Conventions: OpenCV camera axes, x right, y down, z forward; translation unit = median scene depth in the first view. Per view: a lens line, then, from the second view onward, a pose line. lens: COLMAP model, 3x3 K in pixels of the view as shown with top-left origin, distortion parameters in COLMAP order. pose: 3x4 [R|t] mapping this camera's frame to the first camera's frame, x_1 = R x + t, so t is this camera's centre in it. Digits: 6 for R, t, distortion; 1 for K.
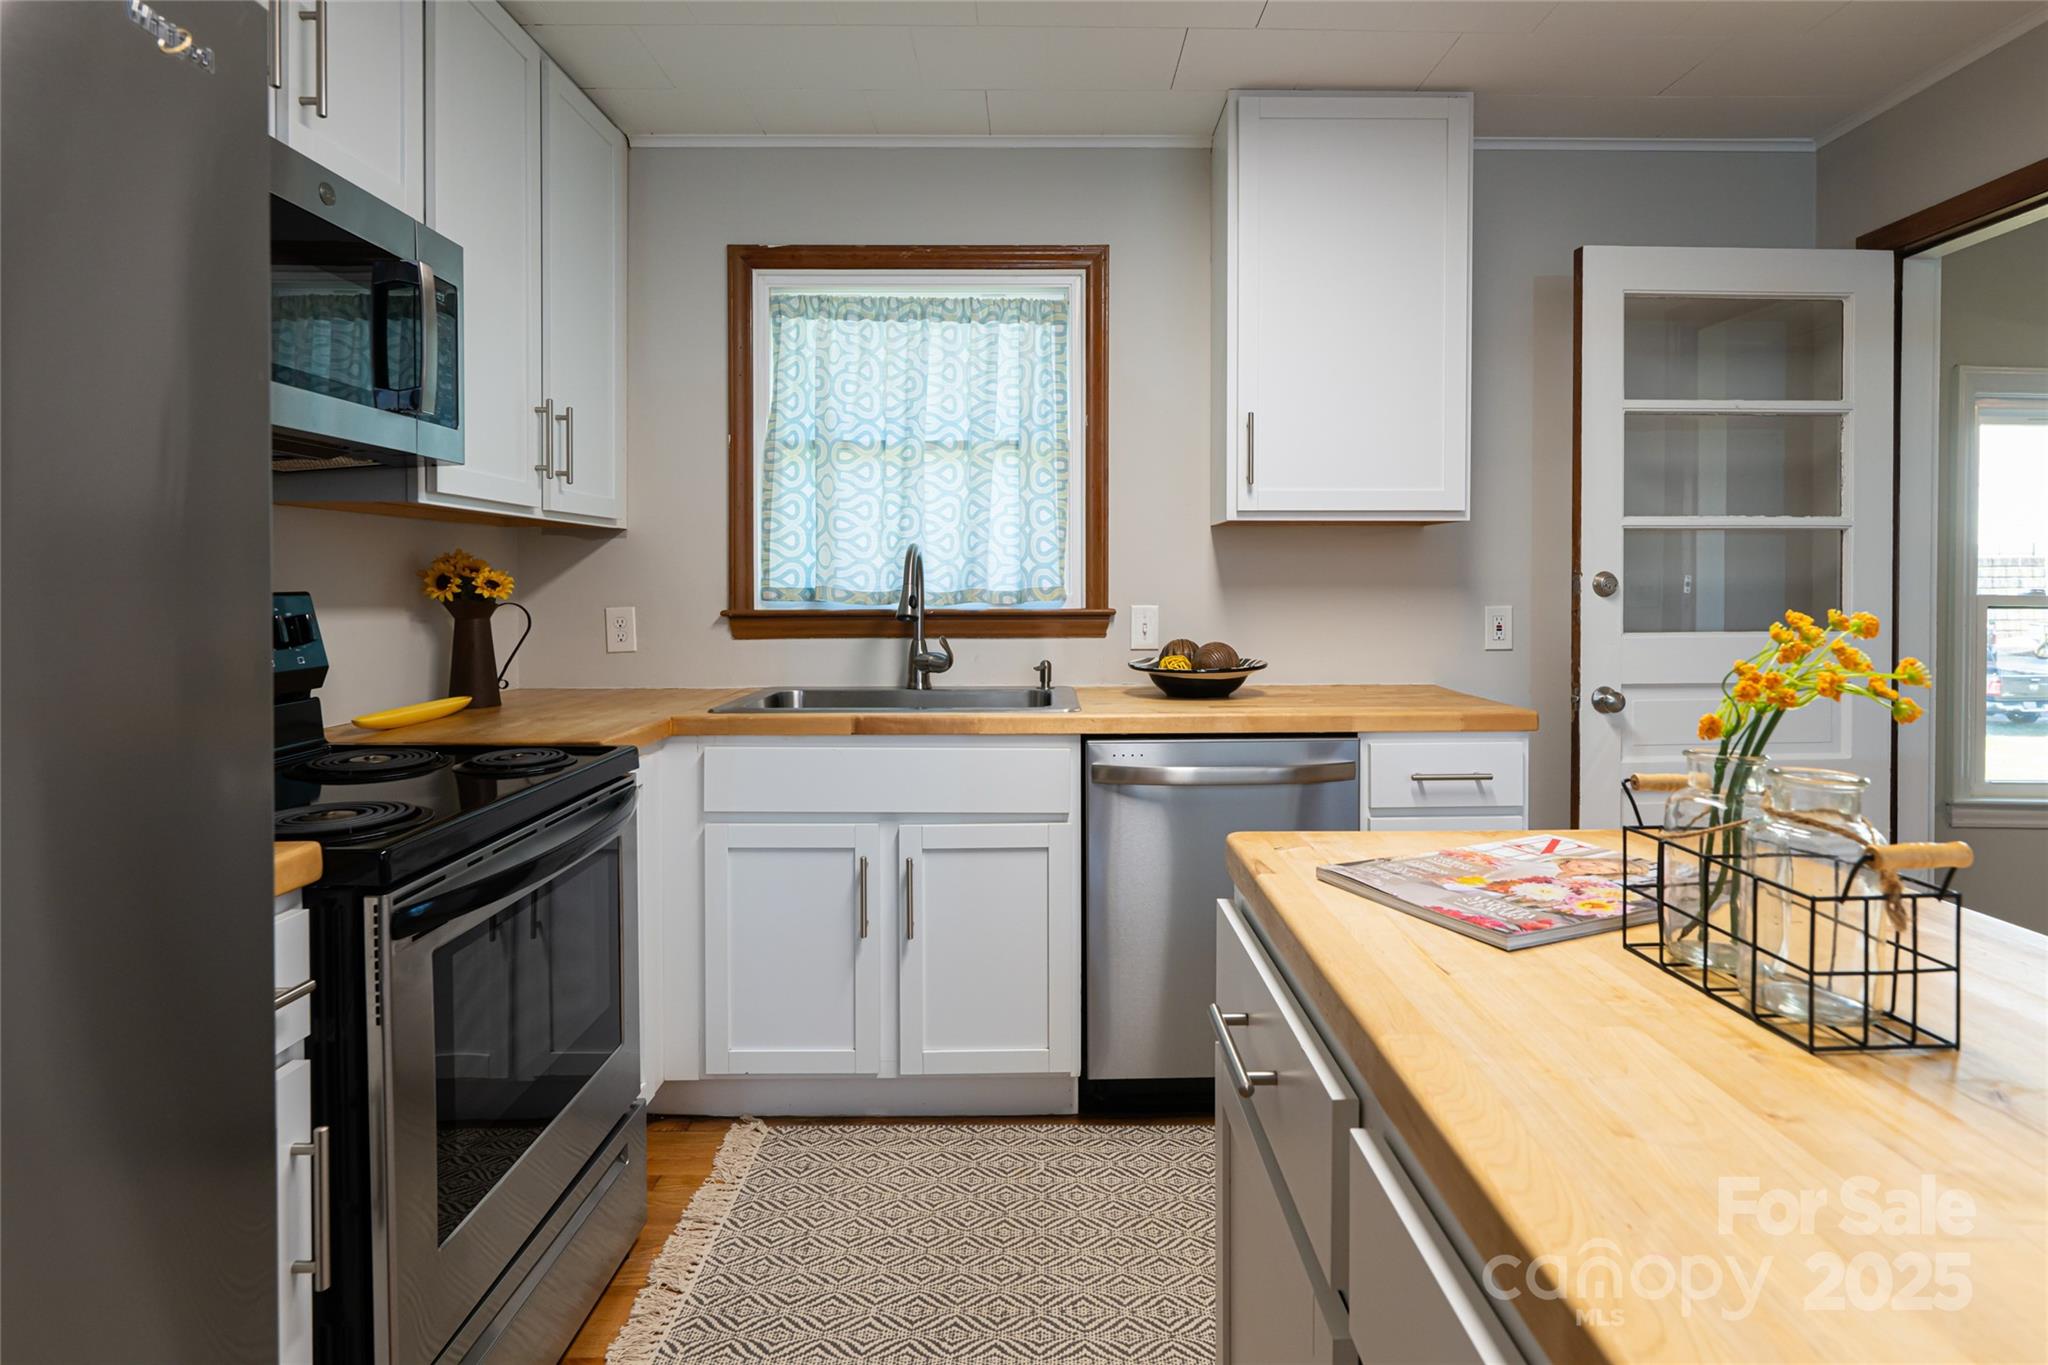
lens RADIAL K [[1094.9, 0, 1049.5], [0, 1094.9, 589.5], [0, 0, 1]] dist [-0.006676, -0.000260]
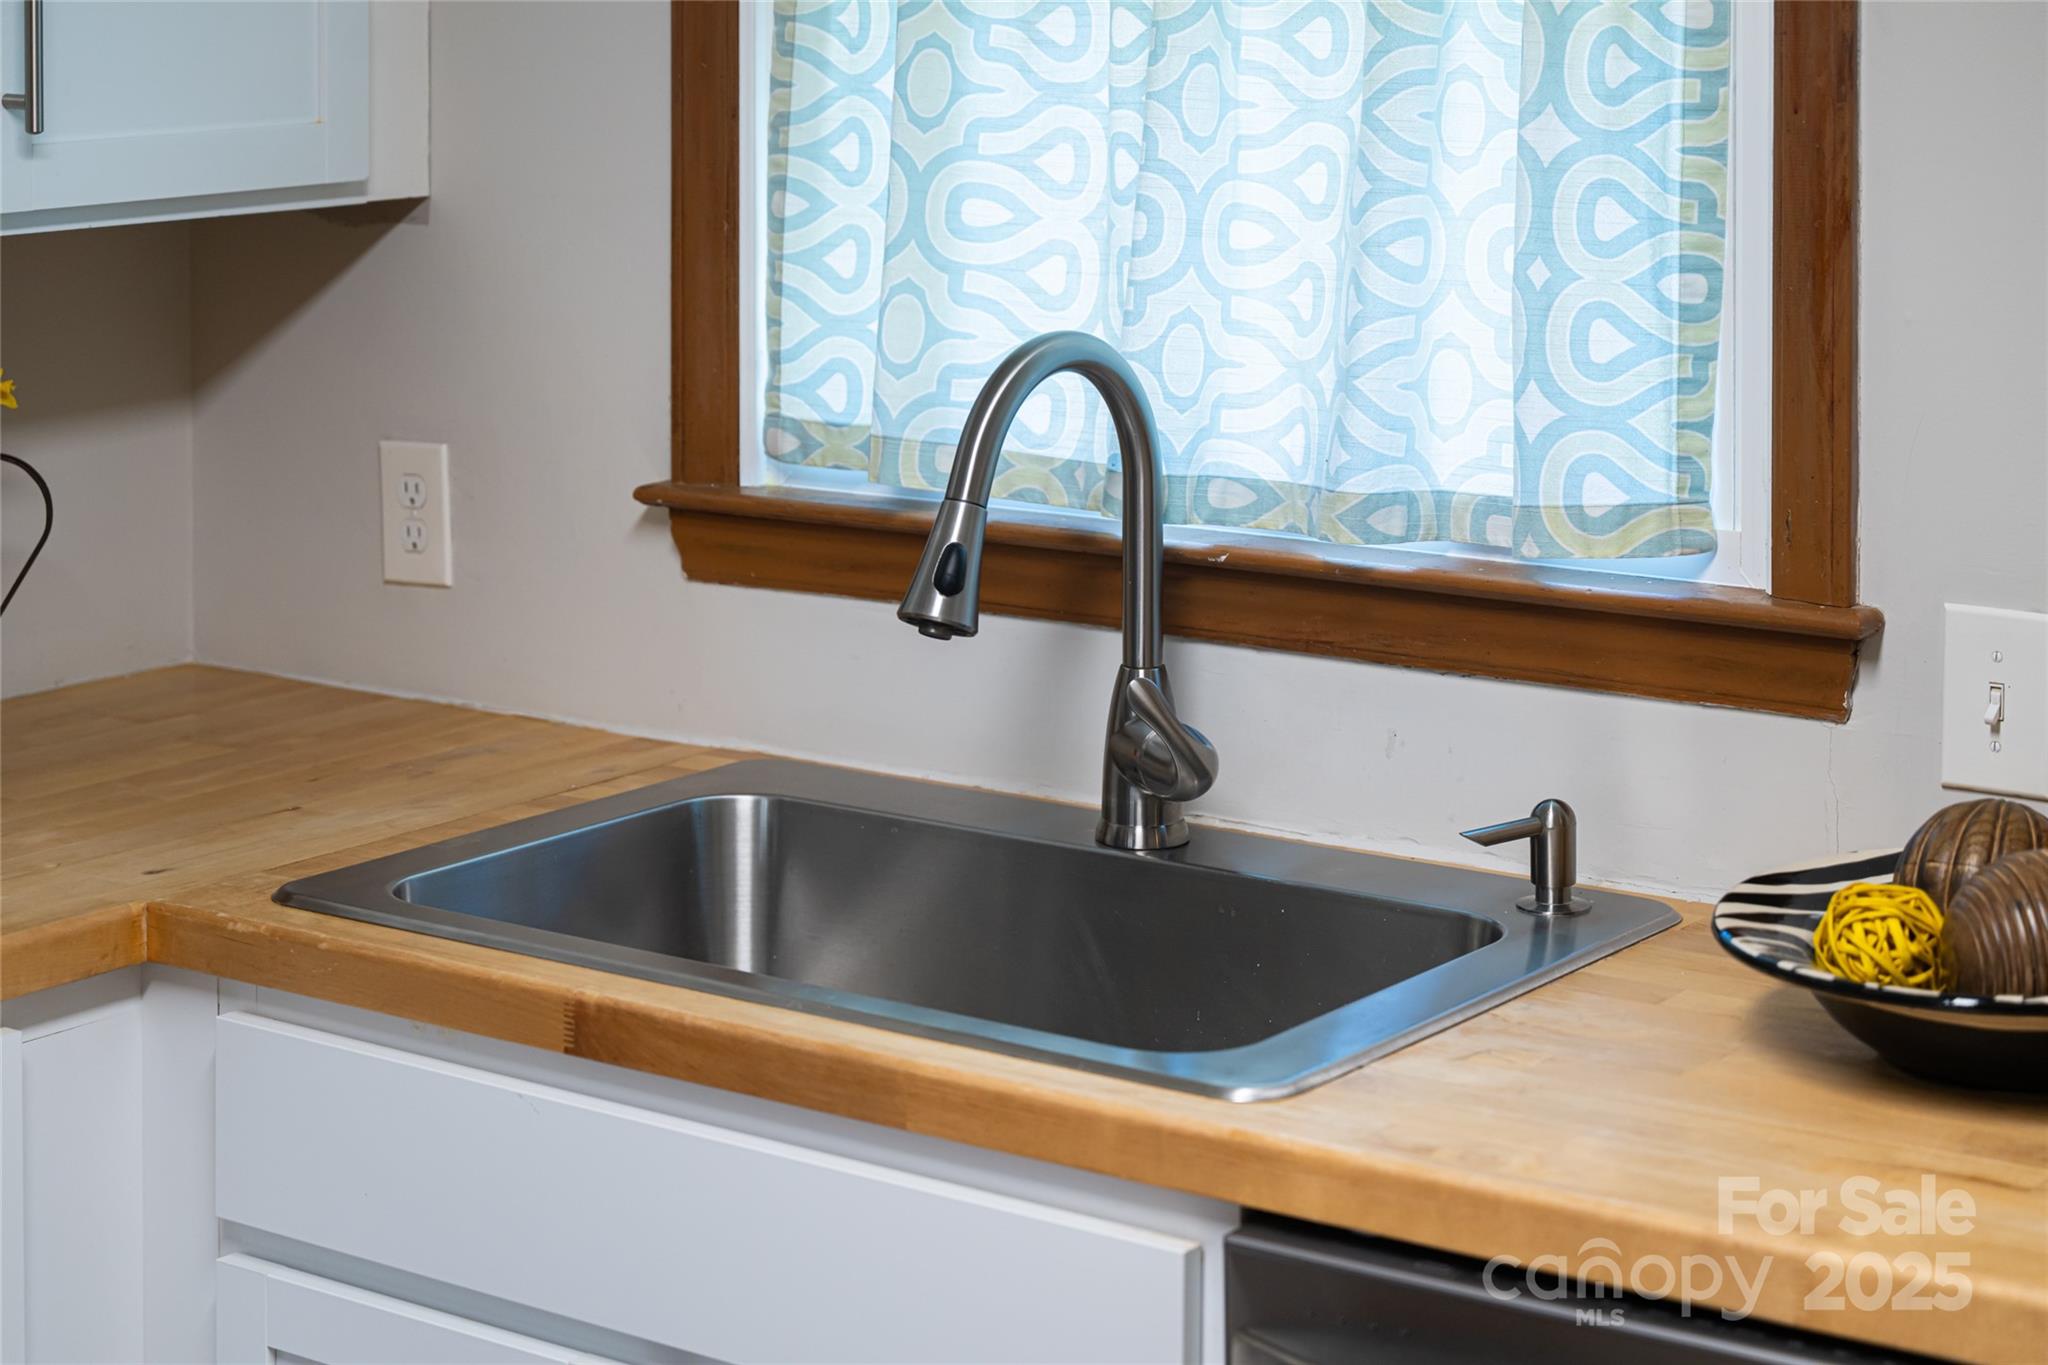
lens RADIAL K [[4047.8, 0, 1024.0], [0, 4047.8, 667.7], [0, 0, 1]] dist [-0.184222, 0.000000]
pose [[0.806237, 0.111235, -0.581042, 0.434846], [-0.004789, 0.983359, 0.181609, -0.133201], [0.591574, -0.143638, 0.793353, 0.168796]]
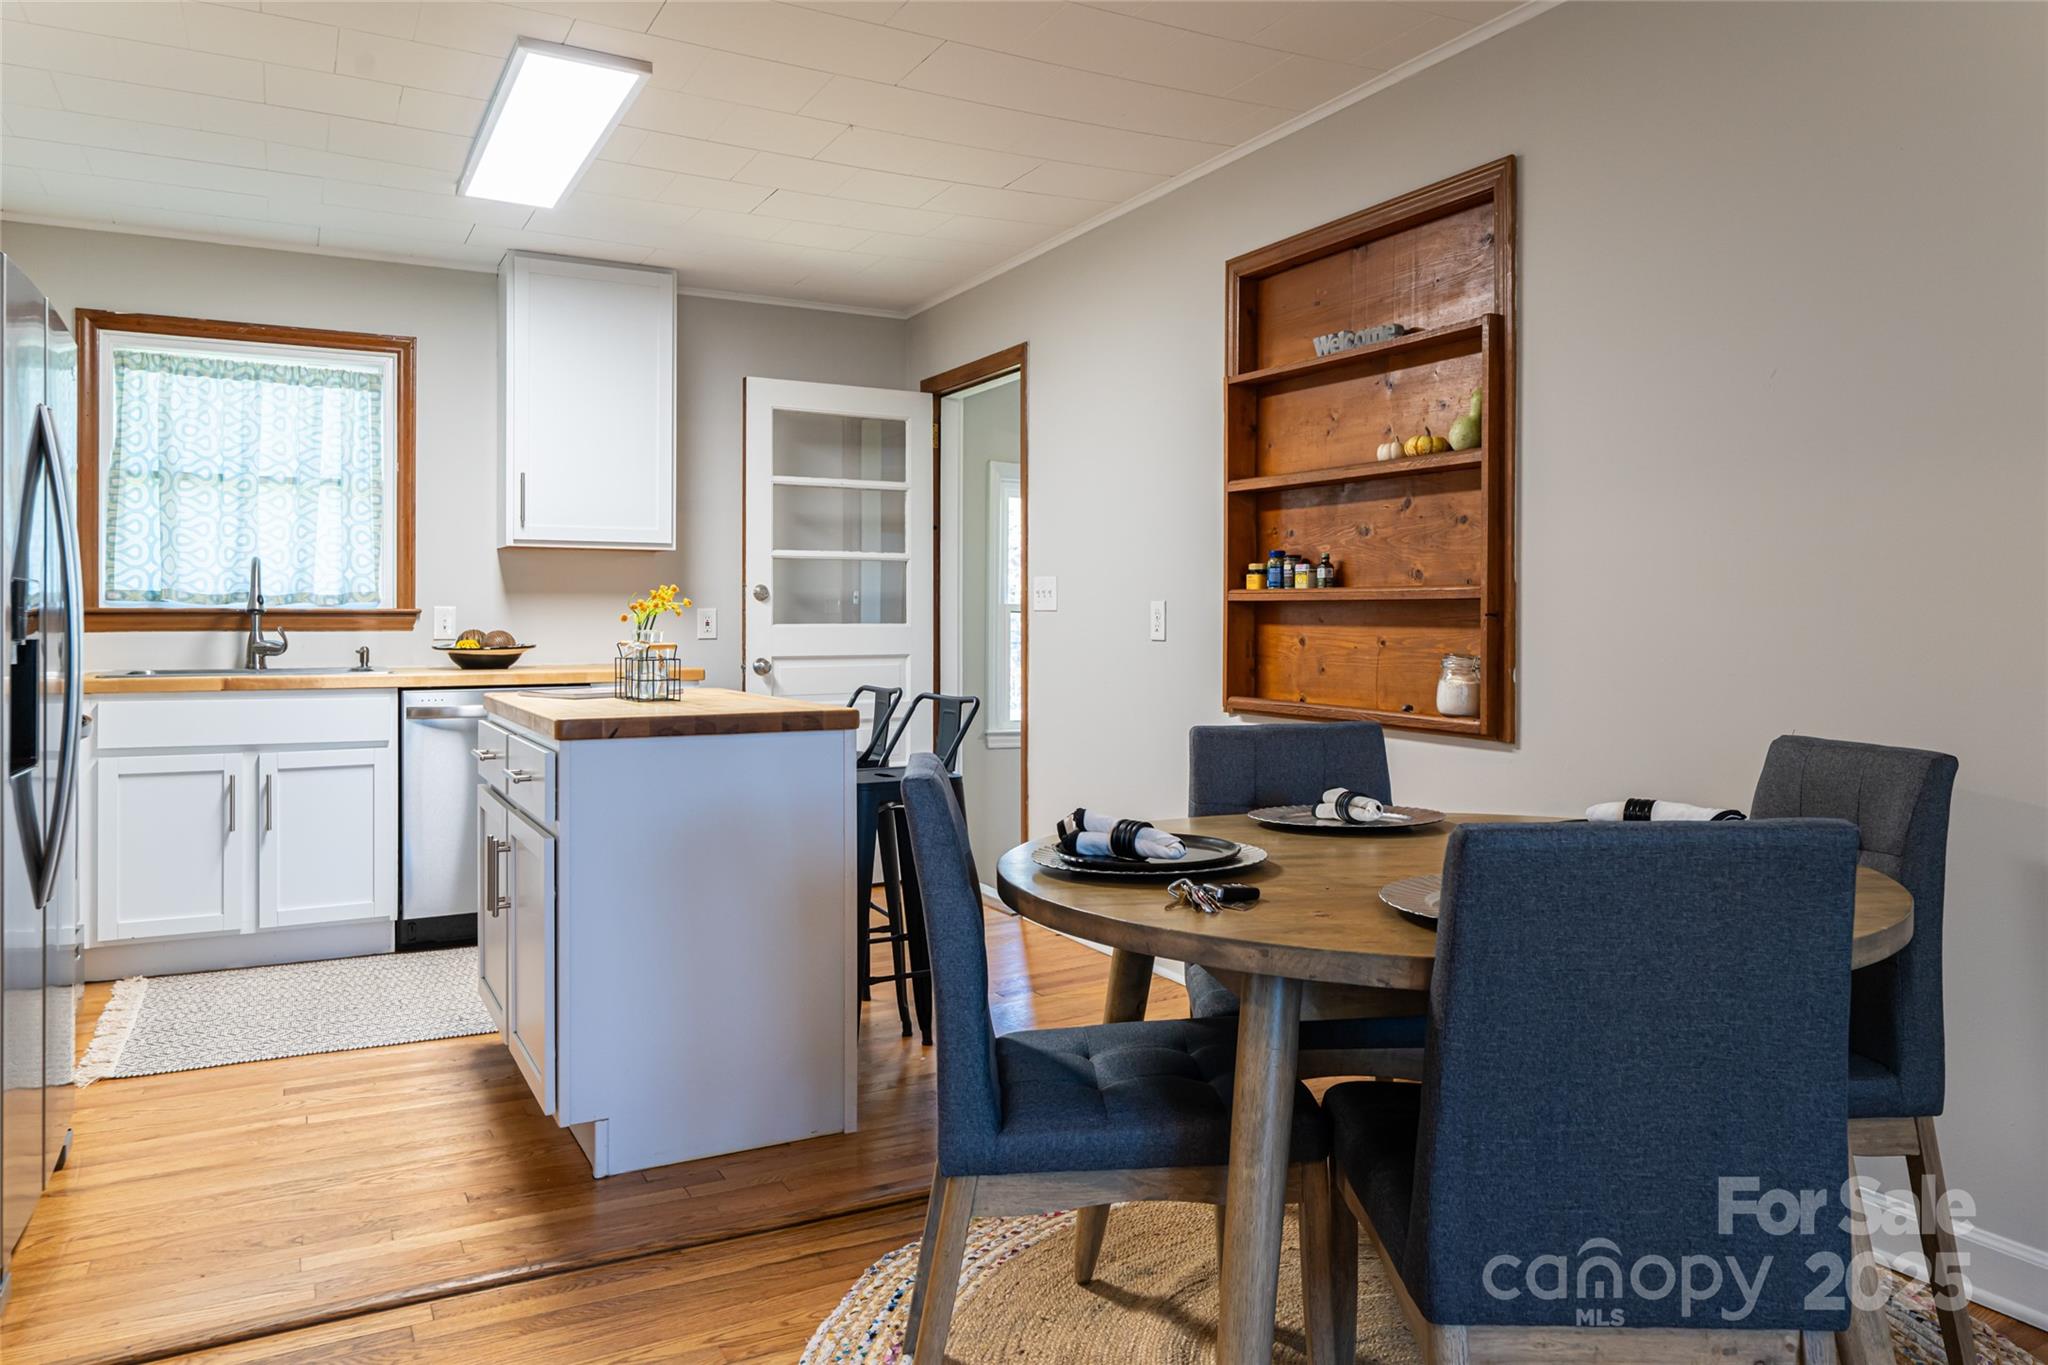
lens RADIAL K [[1425.0, 0, 1050.6], [0, 1425.0, 623.7], [0, 0, 1]] dist [-0.006298, -0.002416]
pose [[0.883741, 0.001972, 0.467972, -0.073737], [0.000251, 0.999989, -0.004687, 0.044090], [-0.467976, 0.004260, 0.883731, -0.895704]]
